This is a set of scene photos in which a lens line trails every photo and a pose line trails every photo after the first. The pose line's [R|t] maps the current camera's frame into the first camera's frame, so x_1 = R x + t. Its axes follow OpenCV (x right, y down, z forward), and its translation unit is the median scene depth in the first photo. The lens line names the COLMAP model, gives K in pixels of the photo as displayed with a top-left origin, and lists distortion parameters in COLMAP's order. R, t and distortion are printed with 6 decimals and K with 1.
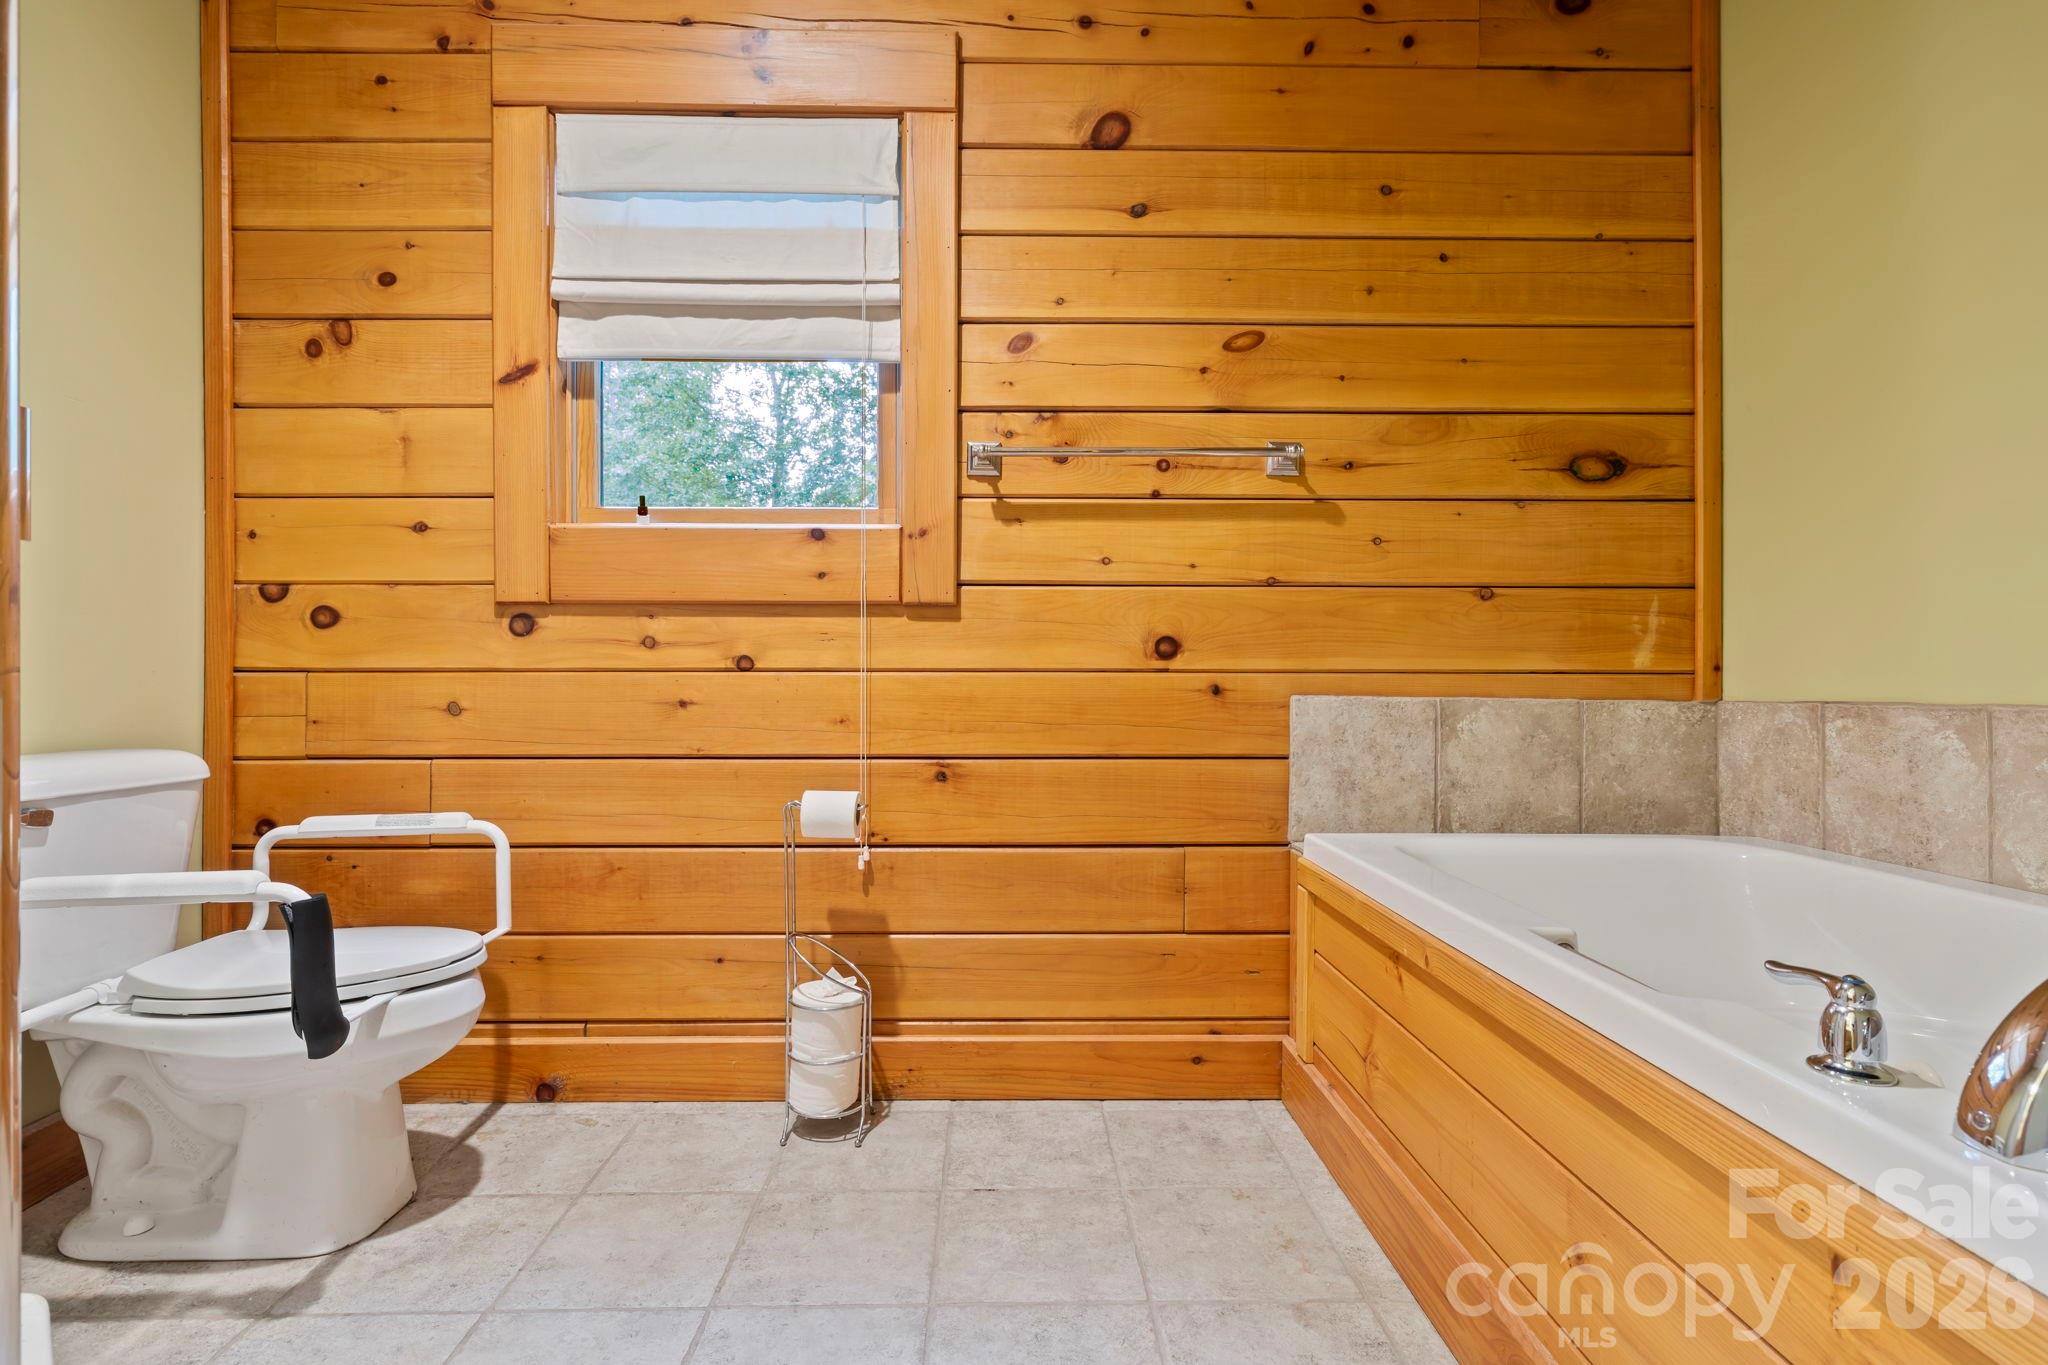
lens RADIAL K [[1011.0, 0, 1024.8], [0, 1011.0, 672.9], [0, 0, 1]] dist [-0.006063, 0.003123]
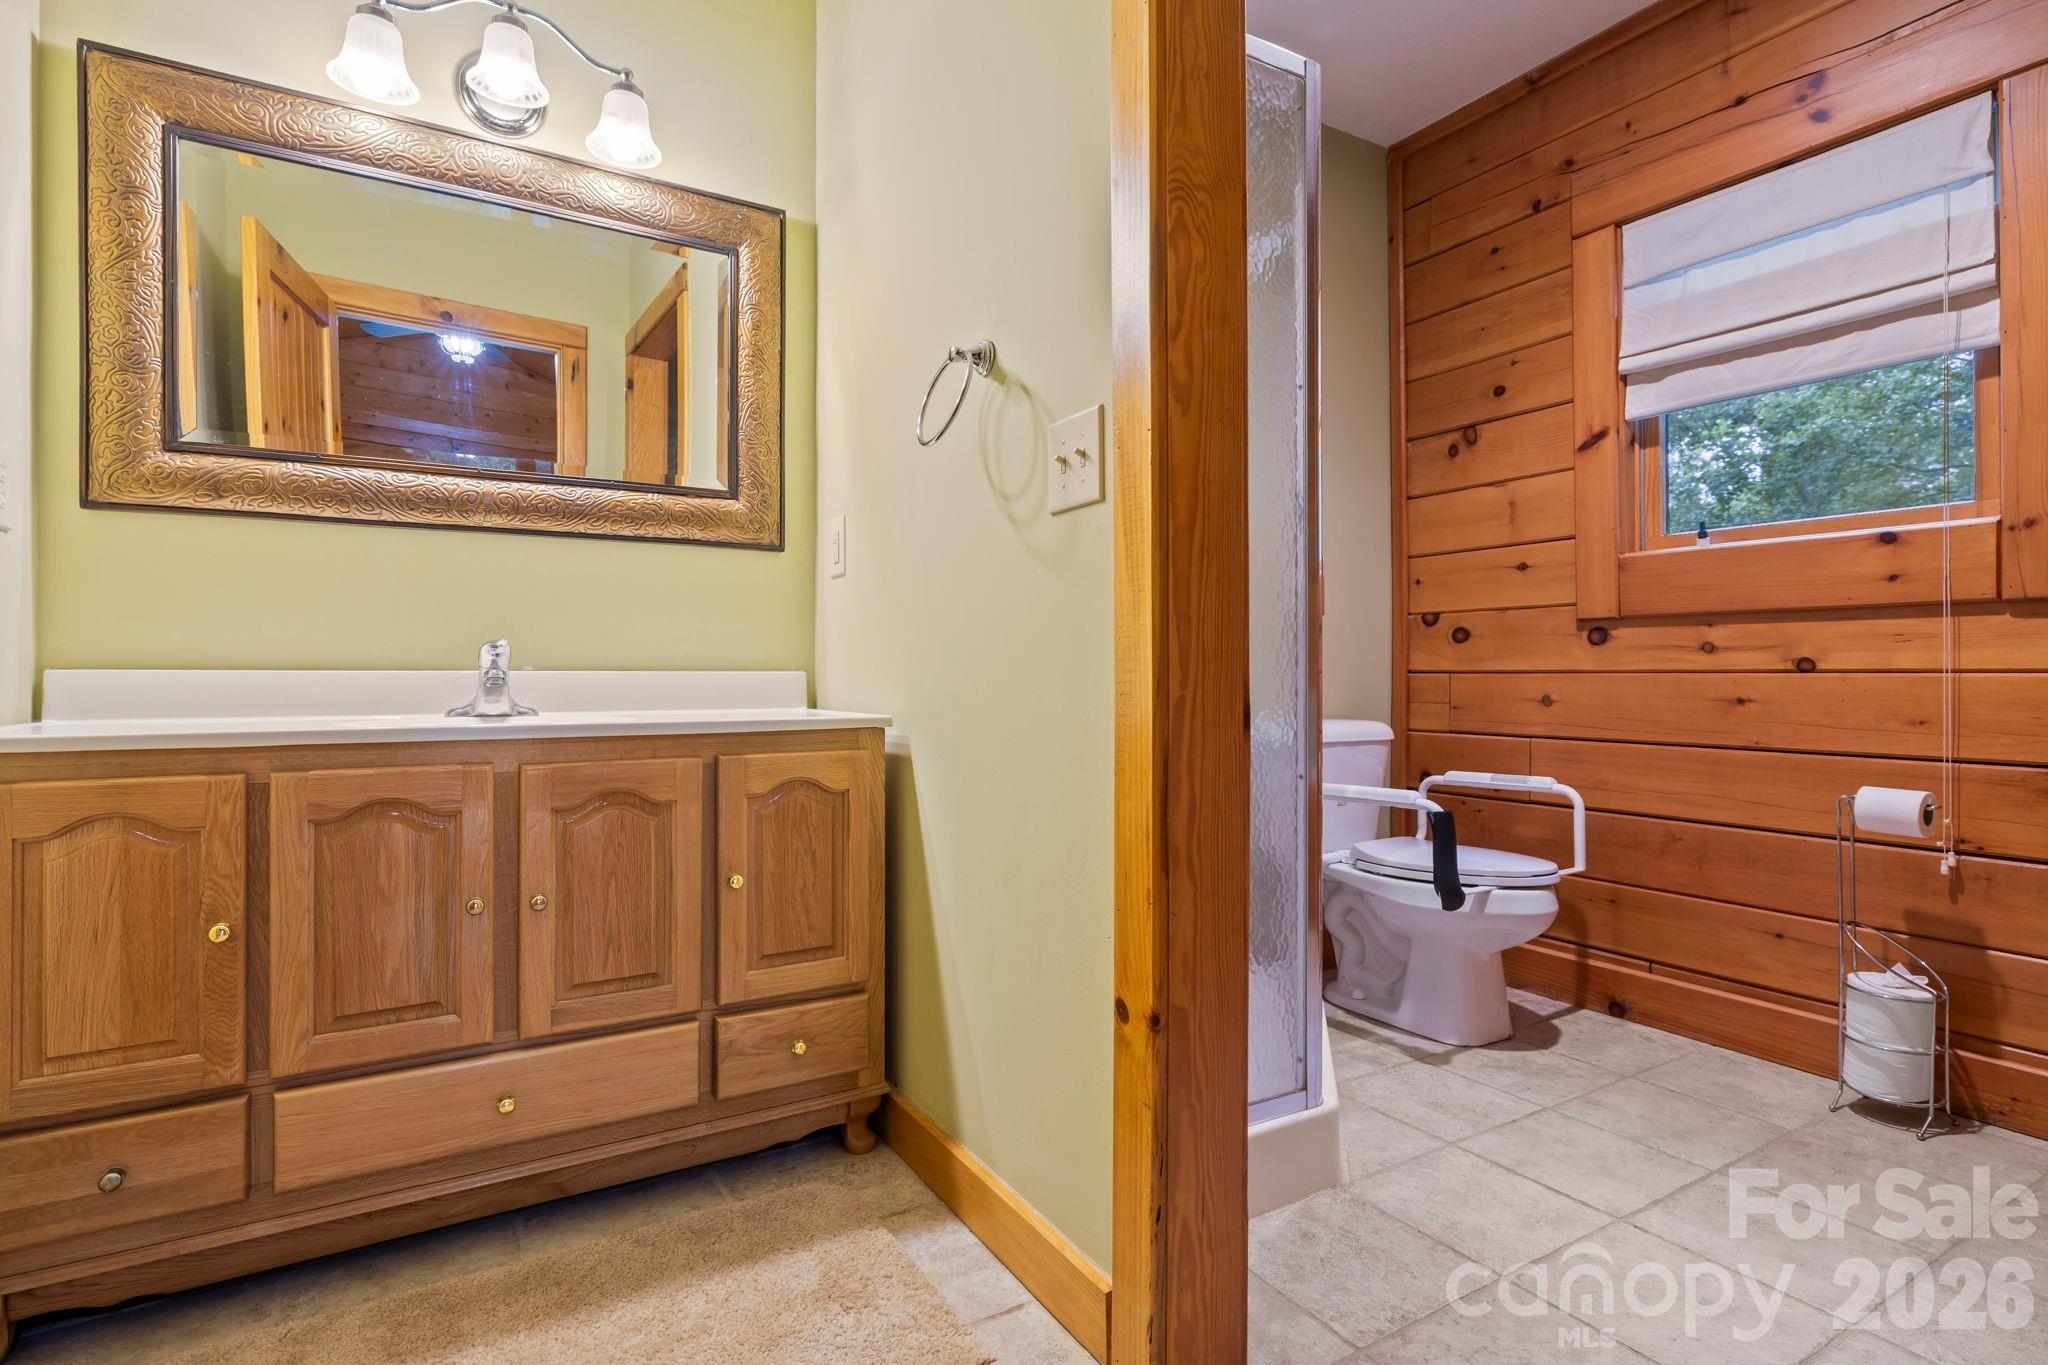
lens RADIAL K [[1011.0, 0, 1023.0], [0, 1011.0, 672.7], [0, 0, 1]] dist [-0.006063, 0.003123]
pose [[0.508301, -0.001124, -0.861179, 0.231701], [0.000527, 0.999999, -0.000994, -0.000666], [0.861179, 0.000052, 0.508302, -0.272807]]
